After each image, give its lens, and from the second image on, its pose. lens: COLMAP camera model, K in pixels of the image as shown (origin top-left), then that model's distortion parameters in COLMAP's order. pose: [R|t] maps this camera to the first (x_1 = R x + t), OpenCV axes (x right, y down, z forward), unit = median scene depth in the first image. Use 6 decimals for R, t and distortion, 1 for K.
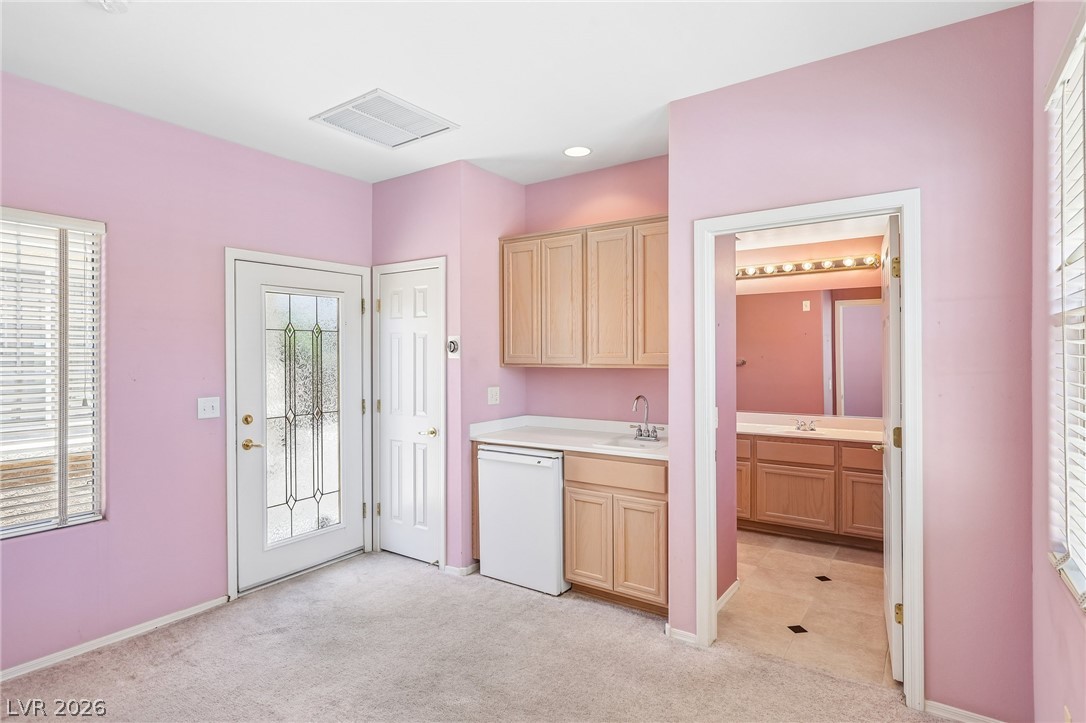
lens RADIAL K [[559.6, 0, 541.4], [0, 559.6, 356.6], [0, 0, 1]] dist [0.004765, -0.002045]
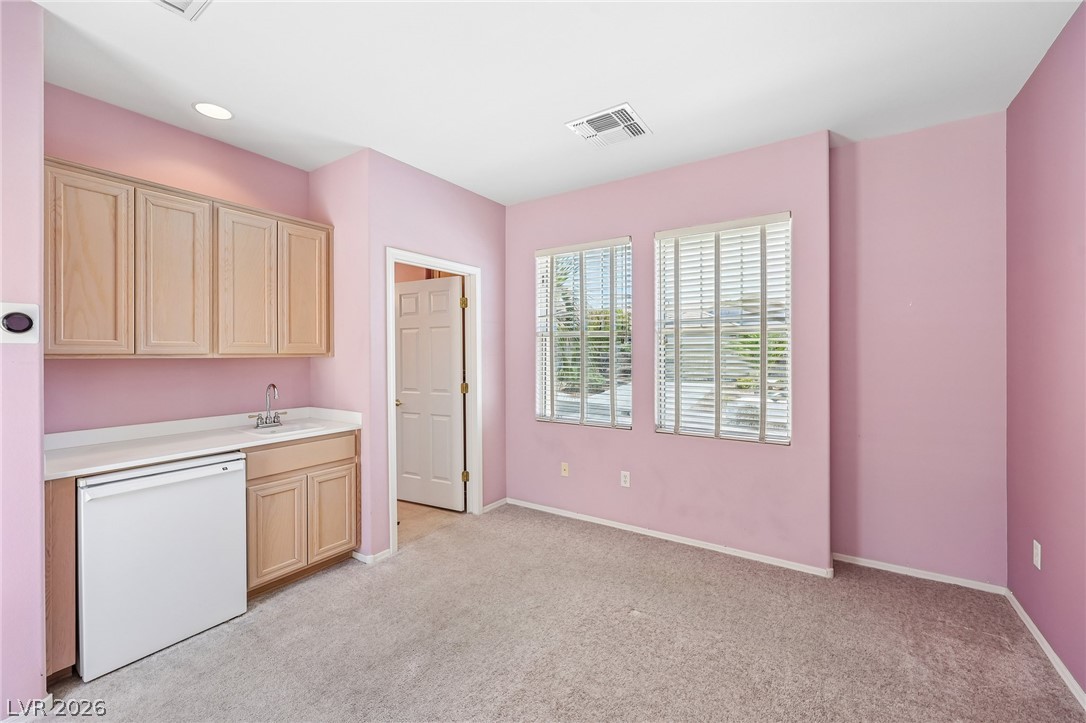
lens RADIAL K [[444.3, 0, 540.7], [0, 444.3, 356.6], [0, 0, 1]] dist [0.002860, 0.000100]
pose [[-0.010975, -0.000471, 0.999940, -0.686673], [0.006267, 0.999980, 0.000539, 0.022791], [-0.999920, 0.006272, -0.010972, 0.535672]]
